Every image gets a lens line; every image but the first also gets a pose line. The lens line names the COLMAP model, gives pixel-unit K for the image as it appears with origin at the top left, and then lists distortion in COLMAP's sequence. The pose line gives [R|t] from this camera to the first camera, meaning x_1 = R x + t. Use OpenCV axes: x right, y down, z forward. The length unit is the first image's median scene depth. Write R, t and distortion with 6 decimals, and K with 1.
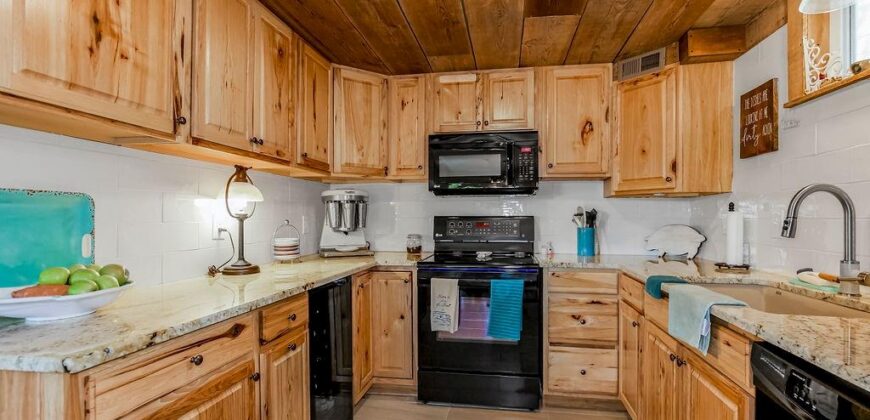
lens RADIAL K [[402.4, 0, 446.2], [0, 402.4, 218.4], [0, 0, 1]] dist [-0.013966, 0.004687]
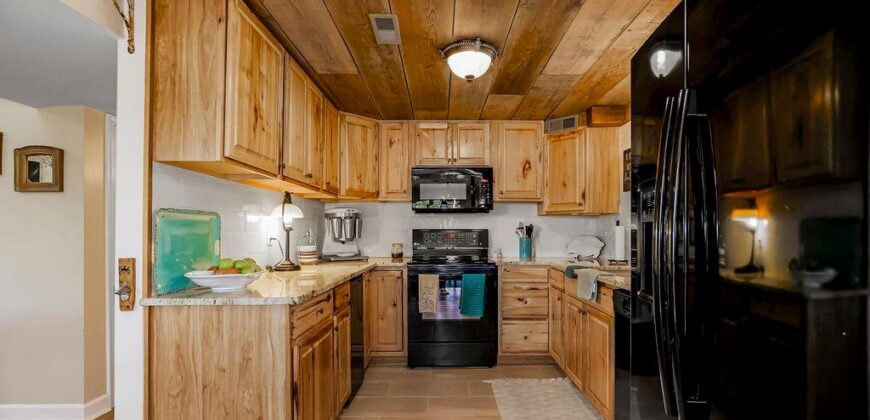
lens RADIAL K [[402.4, 0, 449.4], [0, 402.4, 231.7], [0, 0, 1]] dist [-0.013966, 0.004687]
pose [[0.985221, -0.000259, 0.171286, -0.173392], [0.001000, 0.999991, -0.004236, 0.009750], [-0.171283, 0.004344, 0.985212, -0.373247]]
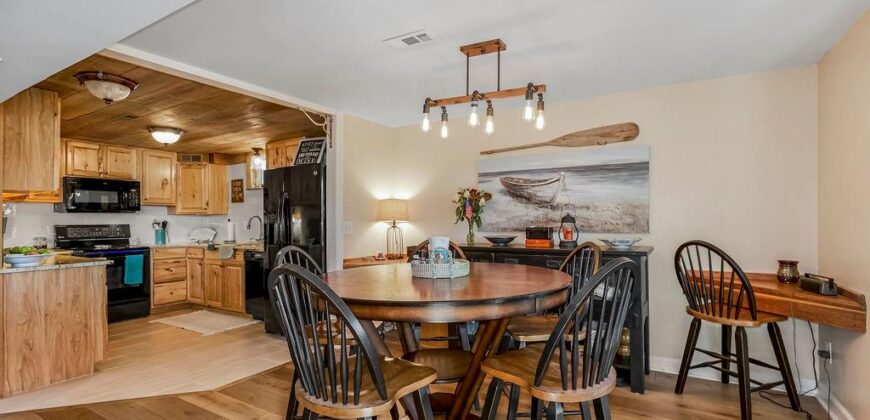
lens RADIAL K [[402.4, 0, 441.1], [0, 402.4, 218.2], [0, 0, 1]] dist [-0.013966, 0.004687]
pose [[0.368332, 0.001312, 0.929694, -1.183199], [0.012152, 0.999907, -0.006226, -0.006674], [-0.929615, 0.013591, 0.368281, -1.237184]]
